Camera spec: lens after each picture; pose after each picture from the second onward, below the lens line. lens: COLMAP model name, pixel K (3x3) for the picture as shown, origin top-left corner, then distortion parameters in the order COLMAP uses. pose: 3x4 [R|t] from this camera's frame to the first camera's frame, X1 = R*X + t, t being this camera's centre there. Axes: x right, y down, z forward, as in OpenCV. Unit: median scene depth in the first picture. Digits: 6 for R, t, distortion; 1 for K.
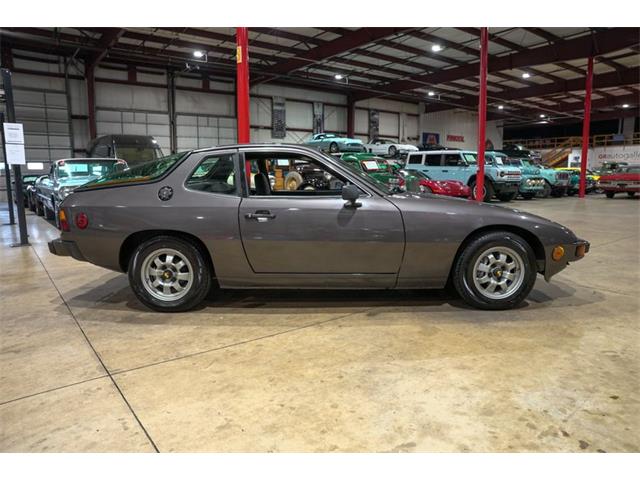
lens RADIAL K [[438.2, 0, 322.3], [0, 438.2, 239.0], [0, 0, 1]] dist [-0.134086, 0.100589]
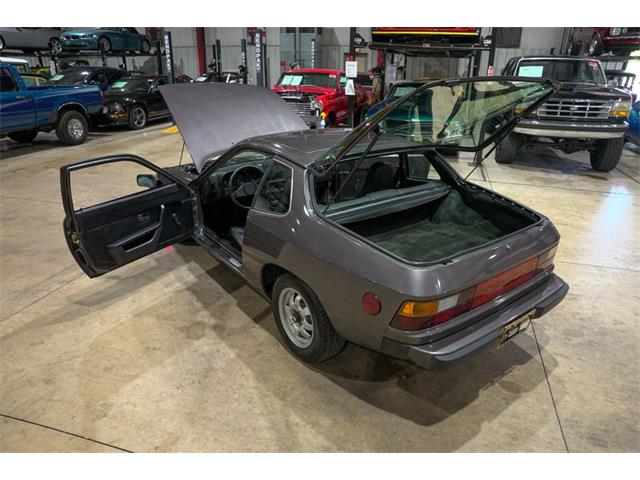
lens RADIAL K [[438.2, 0, 321.5], [0, 438.2, 240.6], [0, 0, 1]] dist [-0.134086, 0.100589]
pose [[-0.587529, -0.312746, 0.746324, -0.173728], [0.107996, 0.883739, 0.455348, -0.089500], [-0.801964, 0.348130, -0.485447, 0.318743]]
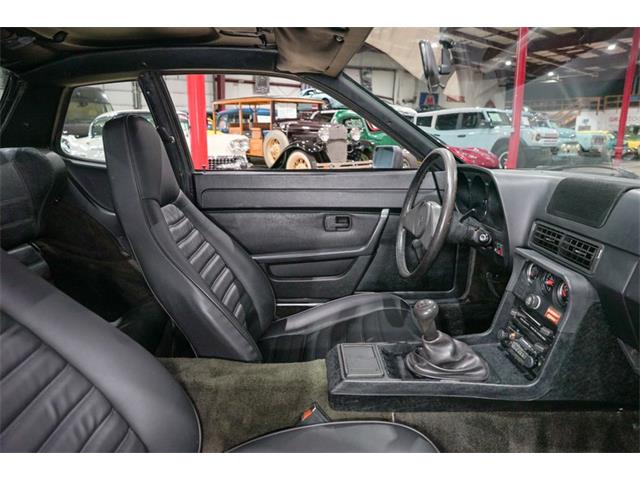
lens RADIAL K [[438.2, 0, 322.2], [0, 438.2, 236.2], [0, 0, 1]] dist [-0.134086, 0.100589]
pose [[0.999601, -0.003056, 0.028073, -0.006662], [0.000908, 0.997091, 0.076218, -0.022149], [-0.028224, -0.076162, 0.996696, 0.167574]]
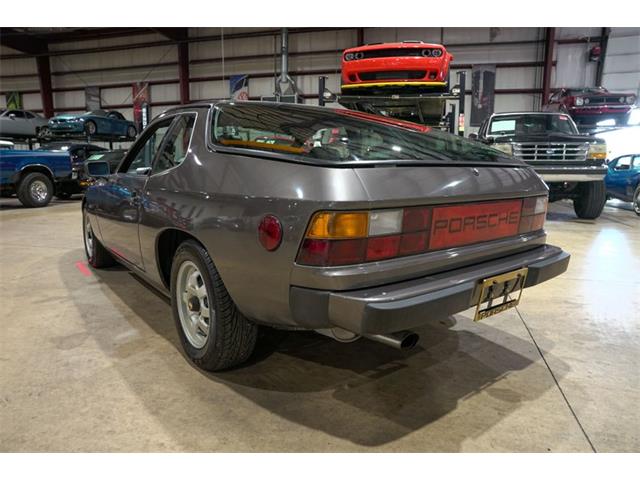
lens RADIAL K [[438.2, 0, 321.9], [0, 438.2, 238.5], [0, 0, 1]] dist [-0.134086, 0.100589]
pose [[-0.606545, -0.130487, 0.784268, -0.165155], [0.115094, 0.961638, 0.249011, -0.036592], [-0.786674, 0.241301, -0.568258, 0.293524]]
